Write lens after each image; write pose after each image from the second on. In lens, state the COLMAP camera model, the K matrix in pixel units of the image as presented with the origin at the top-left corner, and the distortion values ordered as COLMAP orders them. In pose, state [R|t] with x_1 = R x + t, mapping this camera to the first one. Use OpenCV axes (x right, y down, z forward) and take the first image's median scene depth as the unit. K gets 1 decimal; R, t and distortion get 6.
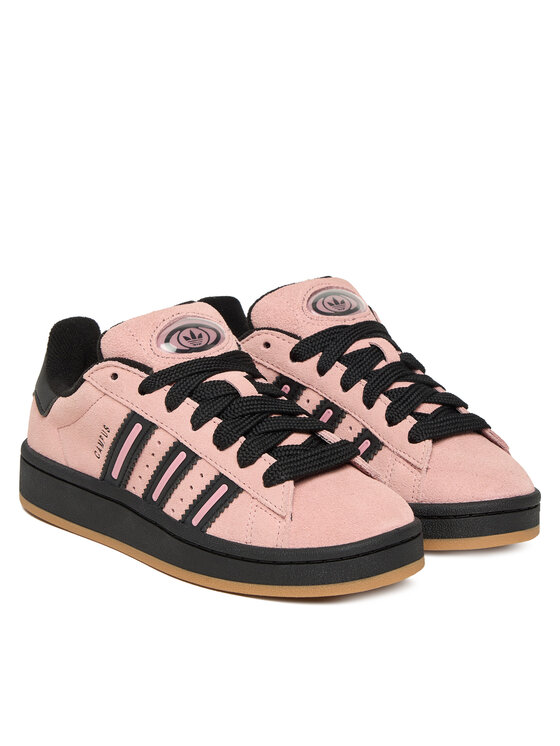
lens RADIAL K [[1672.4, 0, 280.0], [0, 1672.4, 373.0], [0, 0, 1]] dist [-0.031630, -0.011692]
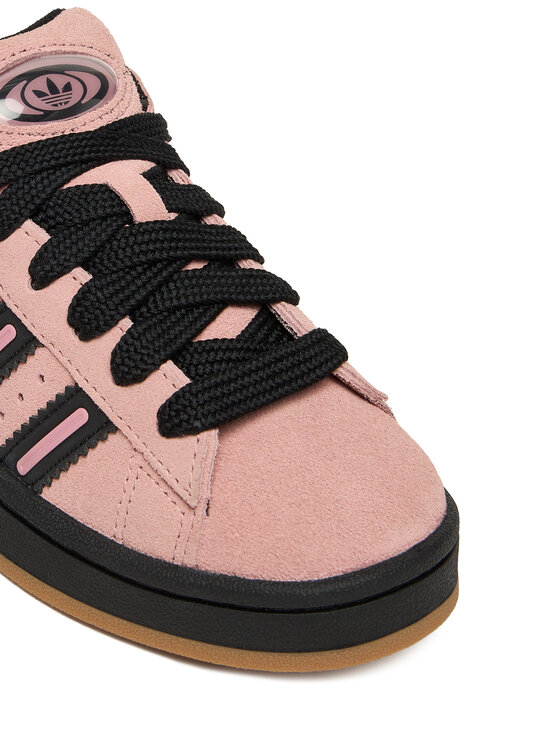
lens RADIAL K [[1912.0, 0, 280.0], [0, 1912.0, 373.0], [0, 0, 1]] dist [0.097585, 1.582123]
pose [[0.995051, 0.087652, 0.046812, -0.001711], [-0.094667, 0.979381, 0.178468, -0.052577], [-0.030203, -0.182016, 0.982832, 0.416071]]
